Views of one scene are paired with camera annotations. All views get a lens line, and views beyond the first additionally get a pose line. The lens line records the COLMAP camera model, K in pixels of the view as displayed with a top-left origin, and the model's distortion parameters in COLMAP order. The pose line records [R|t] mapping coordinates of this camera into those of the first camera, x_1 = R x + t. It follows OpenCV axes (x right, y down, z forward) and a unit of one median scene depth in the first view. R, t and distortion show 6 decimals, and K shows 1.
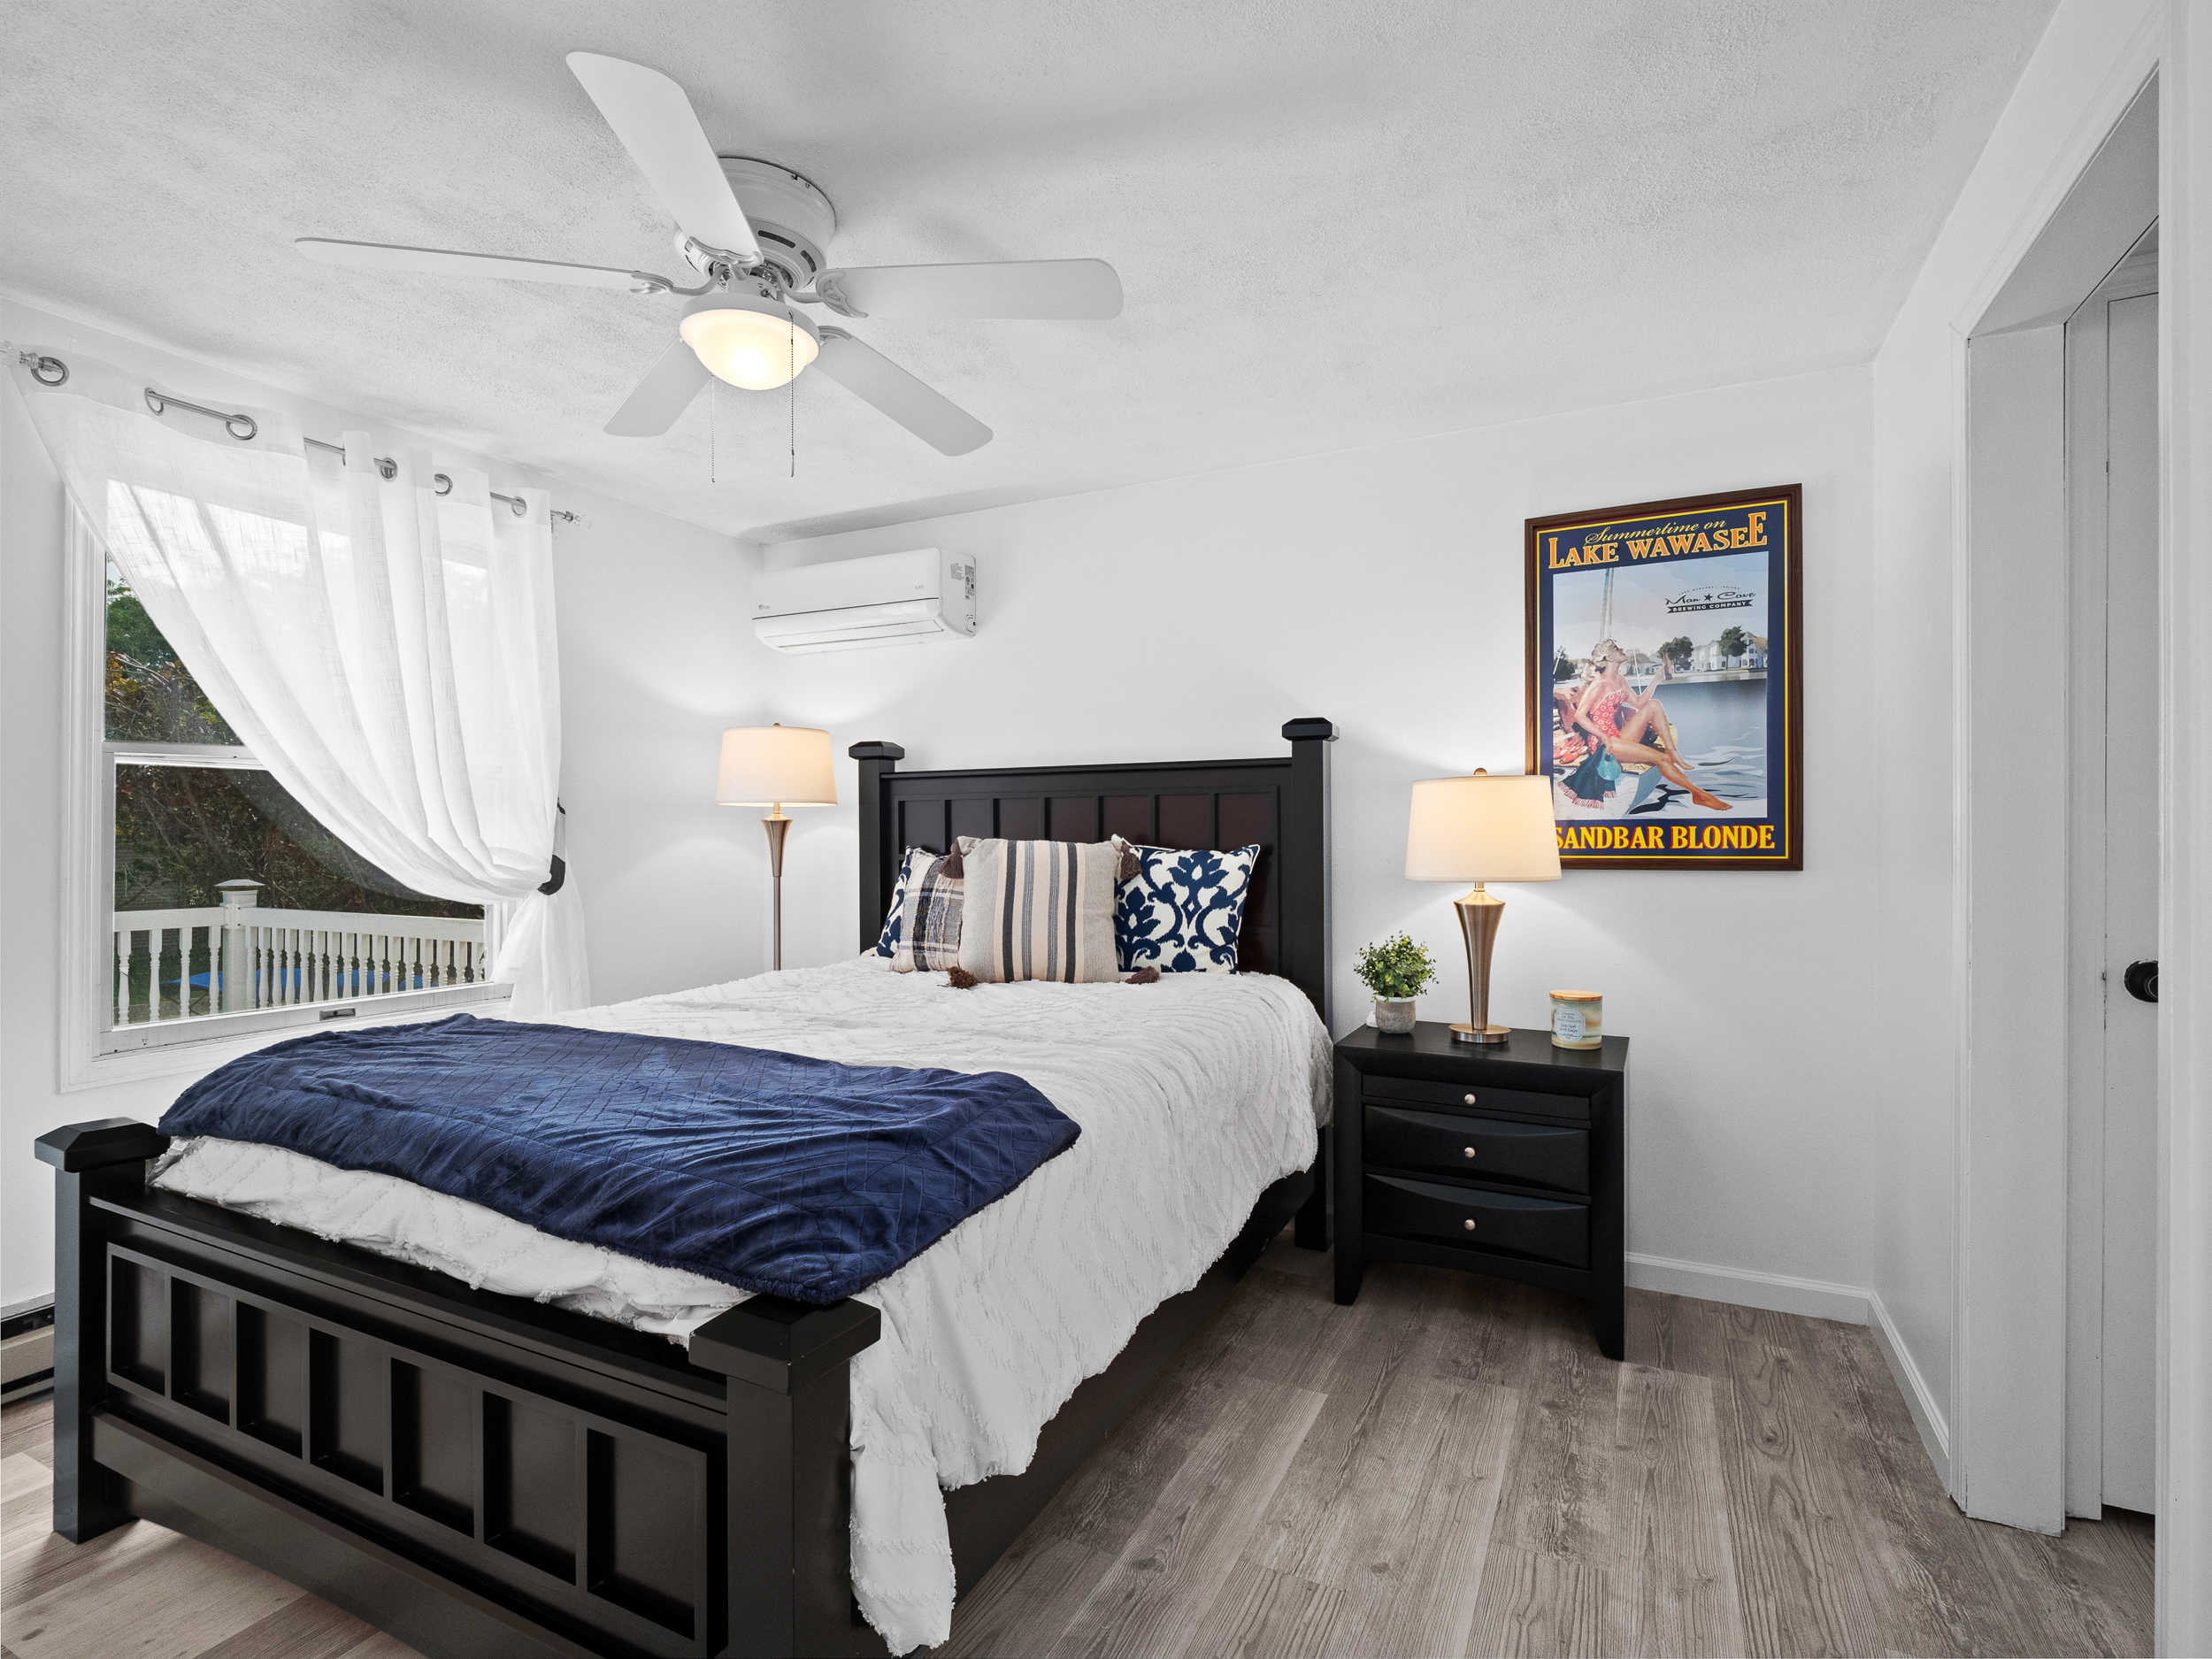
lens RADIAL K [[1081.3, 0, 1095.5], [0, 1081.3, 832.0], [0, 0, 1]] dist [-0.005137, -0.003719]
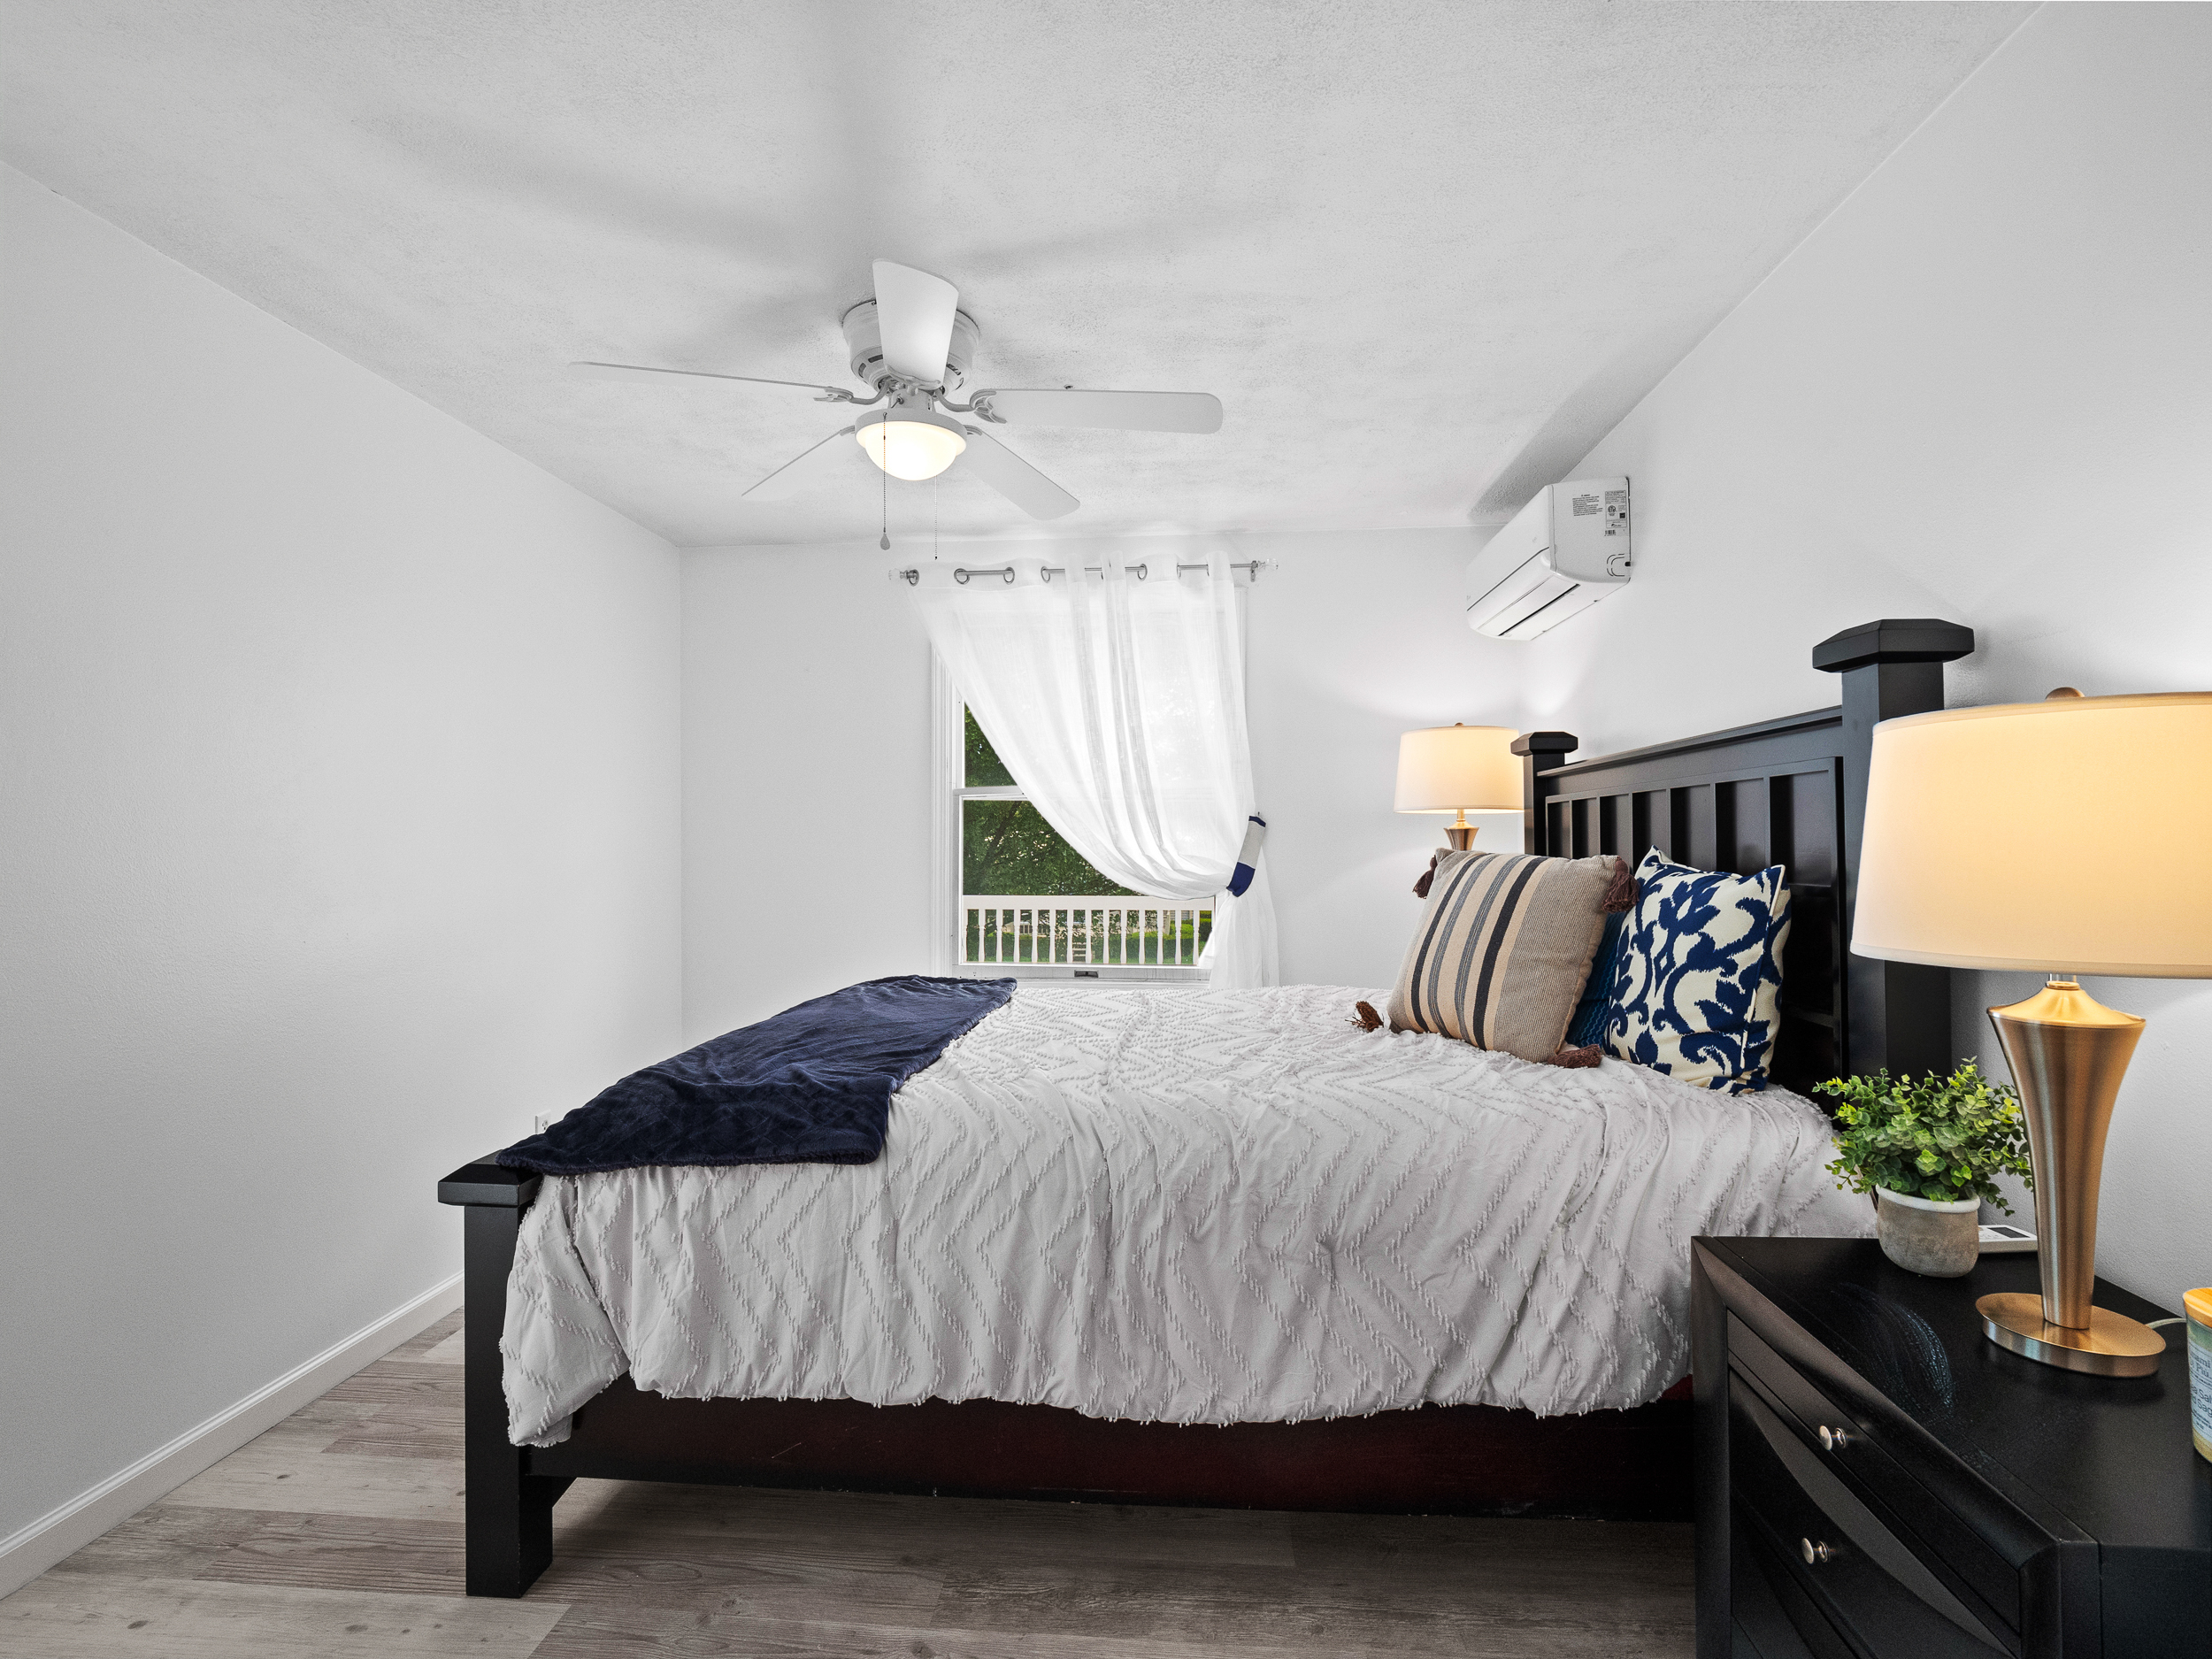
lens RADIAL K [[1081.3, 0, 1096.9], [0, 1081.3, 830.2], [0, 0, 1]] dist [-0.005137, -0.003719]
pose [[0.362382, -0.009771, -0.931978, 0.584790], [0.005366, 0.999950, -0.008398, -0.004063], [0.932014, -0.001957, 0.362417, 0.495456]]
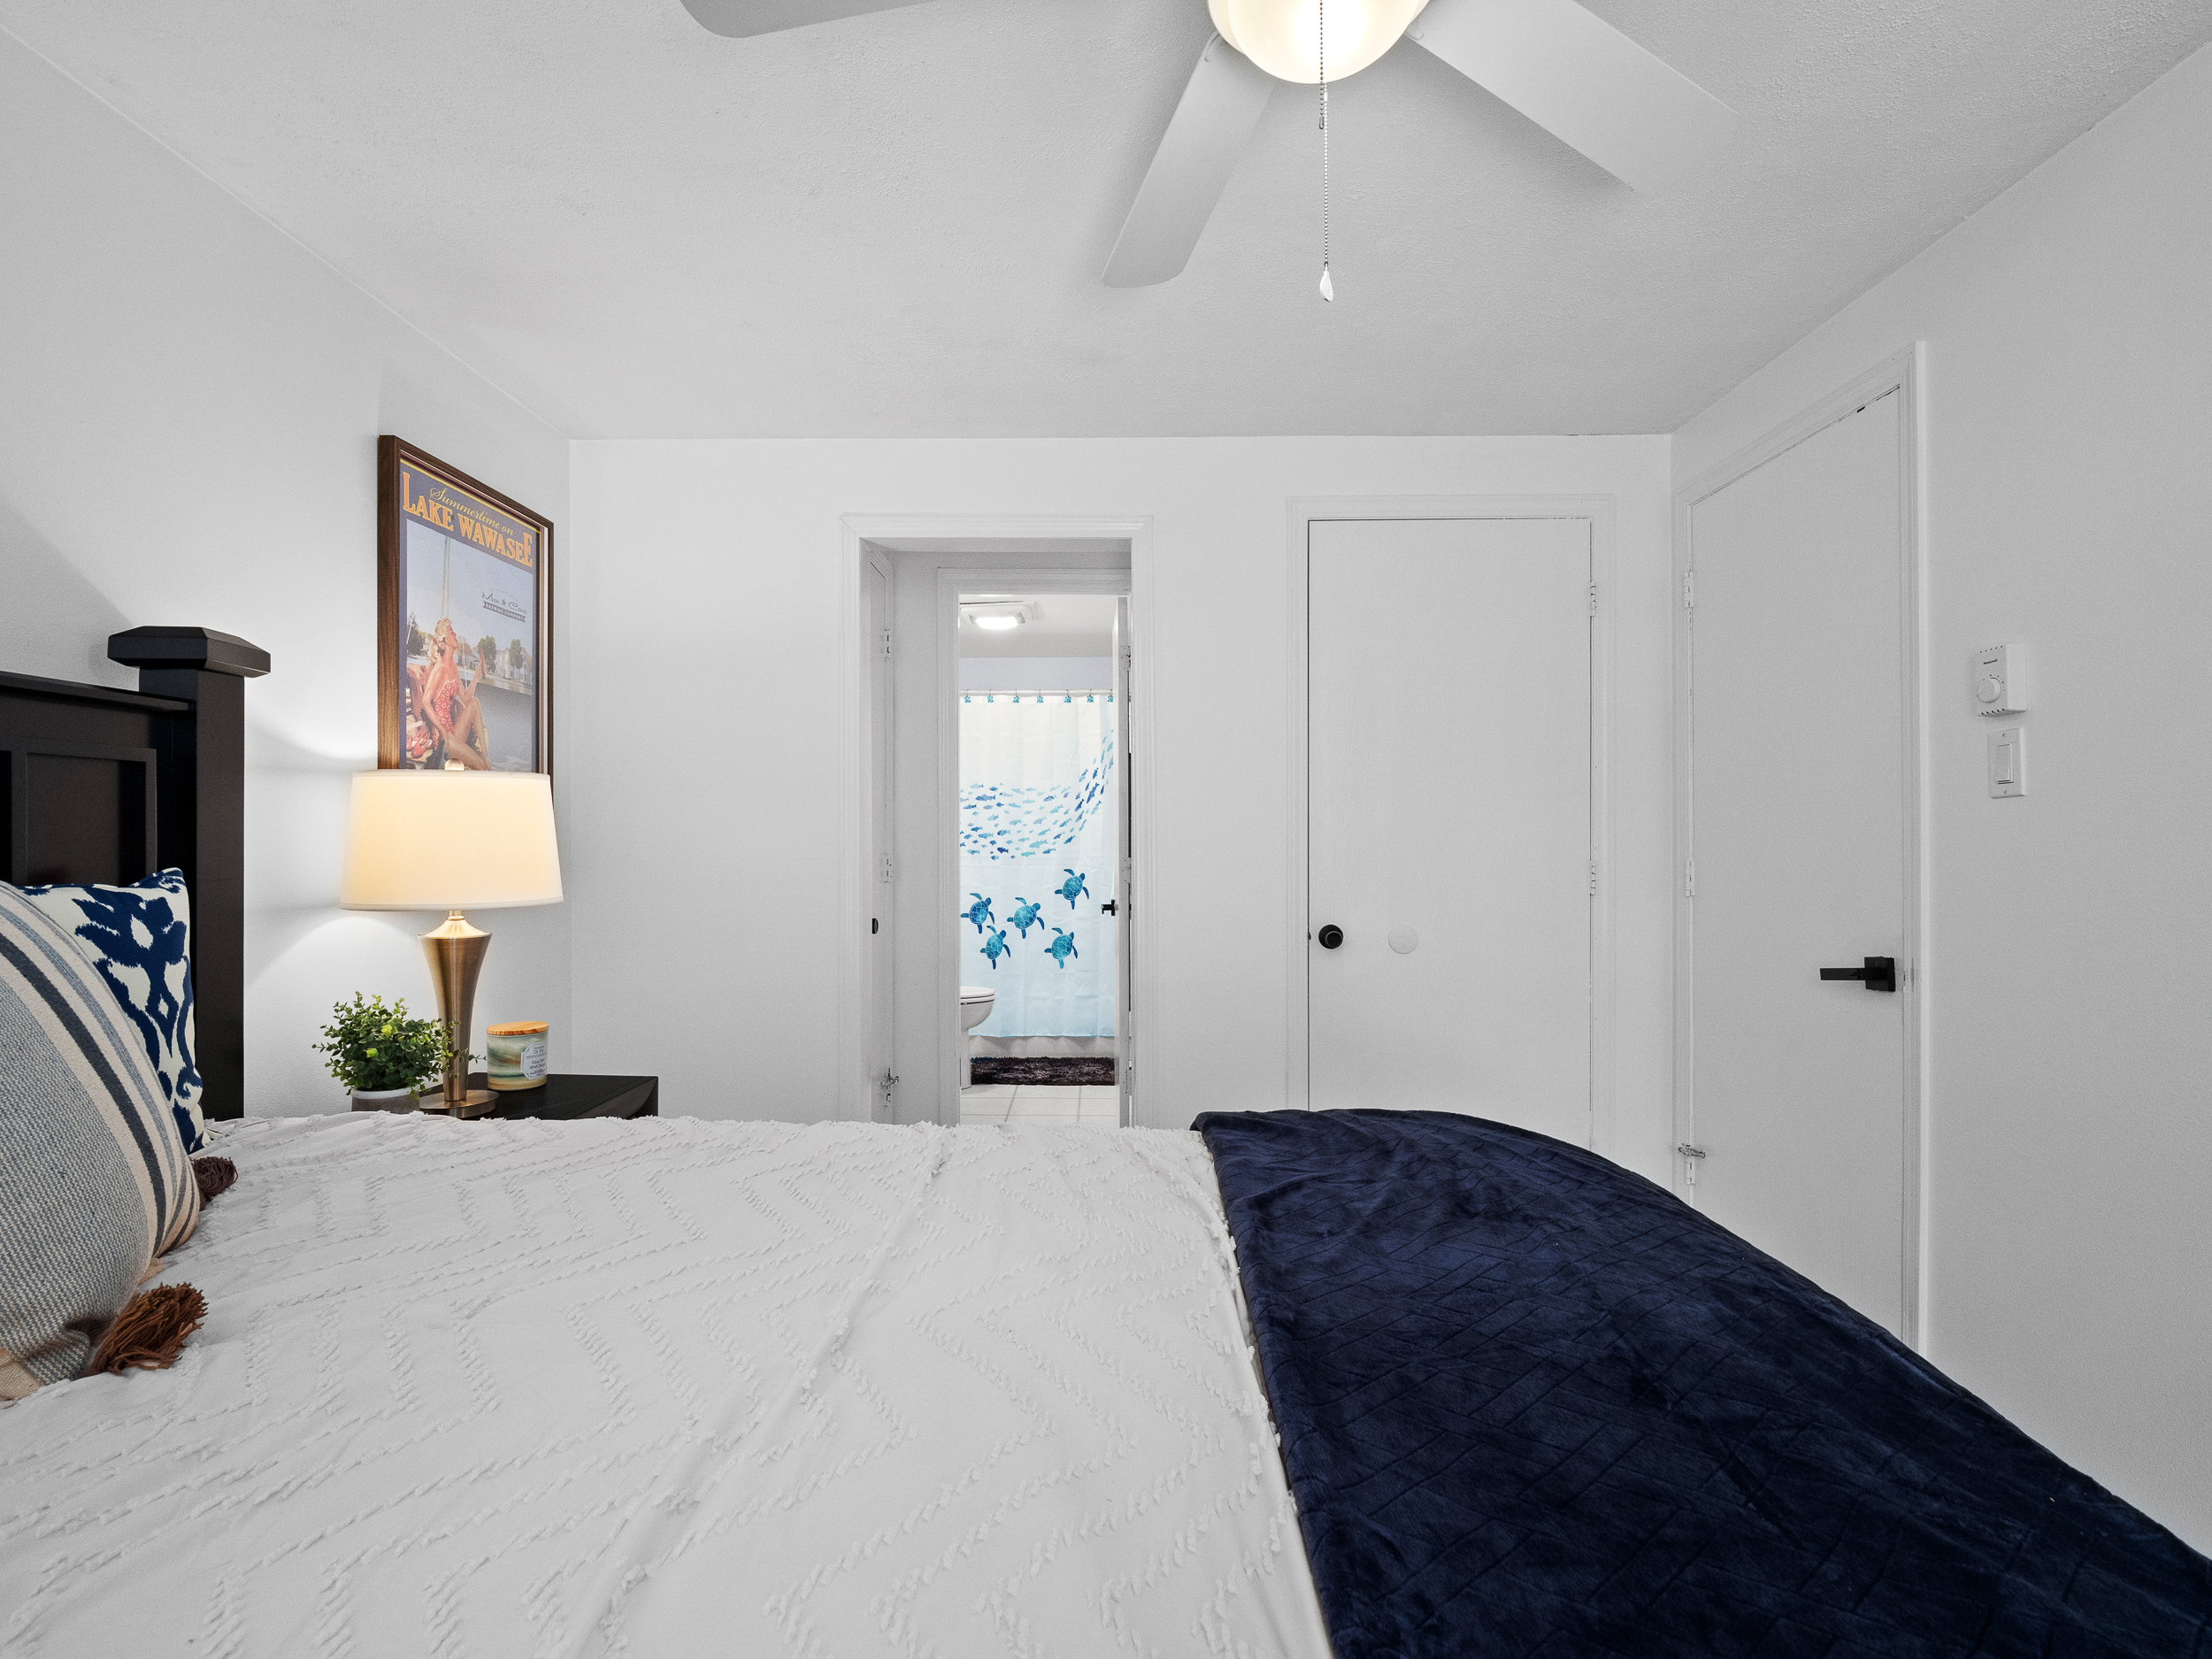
lens RADIAL K [[1081.3, 0, 1106.7], [0, 1081.3, 834.1], [0, 0, 1]] dist [-0.005137, -0.003719]
pose [[-0.456409, 0.005507, 0.889753, -0.517667], [-0.005163, 0.999948, -0.008838, -0.001806], [-0.889755, -0.008628, -0.456356, 0.903133]]
